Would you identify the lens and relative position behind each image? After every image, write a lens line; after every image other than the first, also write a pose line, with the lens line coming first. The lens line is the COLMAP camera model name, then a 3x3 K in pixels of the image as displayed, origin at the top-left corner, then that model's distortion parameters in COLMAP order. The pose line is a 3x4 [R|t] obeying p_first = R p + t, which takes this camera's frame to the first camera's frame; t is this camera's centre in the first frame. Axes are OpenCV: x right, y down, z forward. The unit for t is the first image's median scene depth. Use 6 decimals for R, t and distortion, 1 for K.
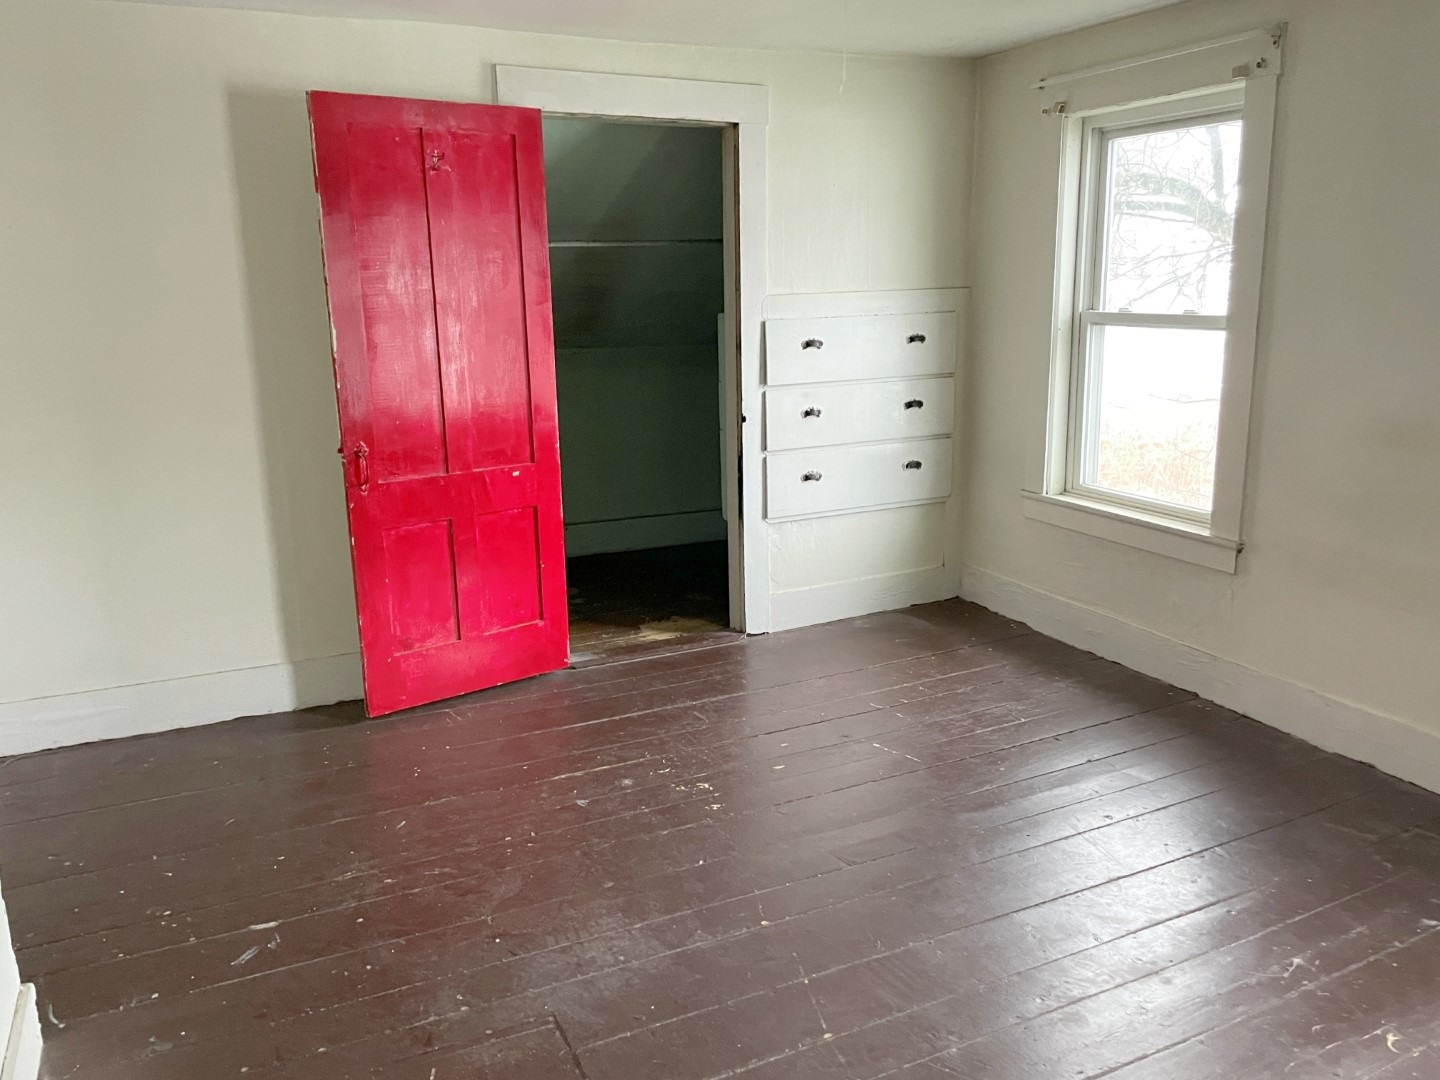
lens RADIAL K [[1166.6, 0, 722.8], [0, 1166.6, 541.9], [0, 0, 1]] dist [0.036977, 0.000094]
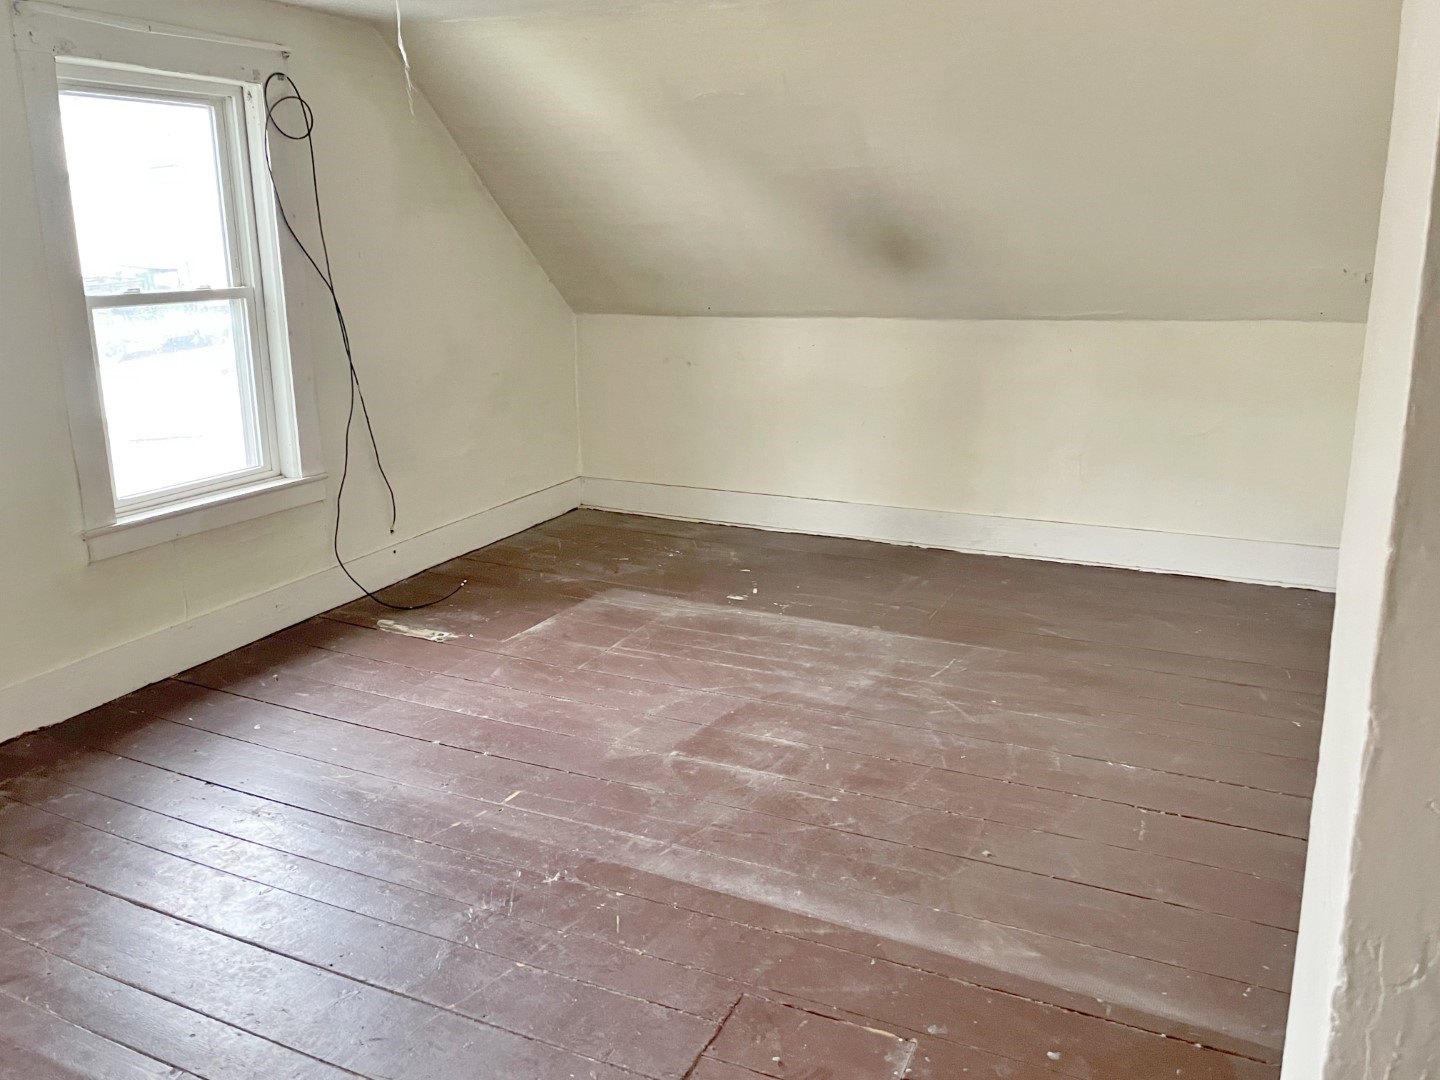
lens RADIAL K [[1166.6, 0, 719.7], [0, 1166.6, 535.8], [0, 0, 1]] dist [0.036977, 0.000094]
pose [[-0.620035, -0.170864, 0.765743, -0.719418], [0.211155, 0.903645, 0.372610, -0.288957], [-0.755626, 0.392722, -0.524213, 1.287437]]
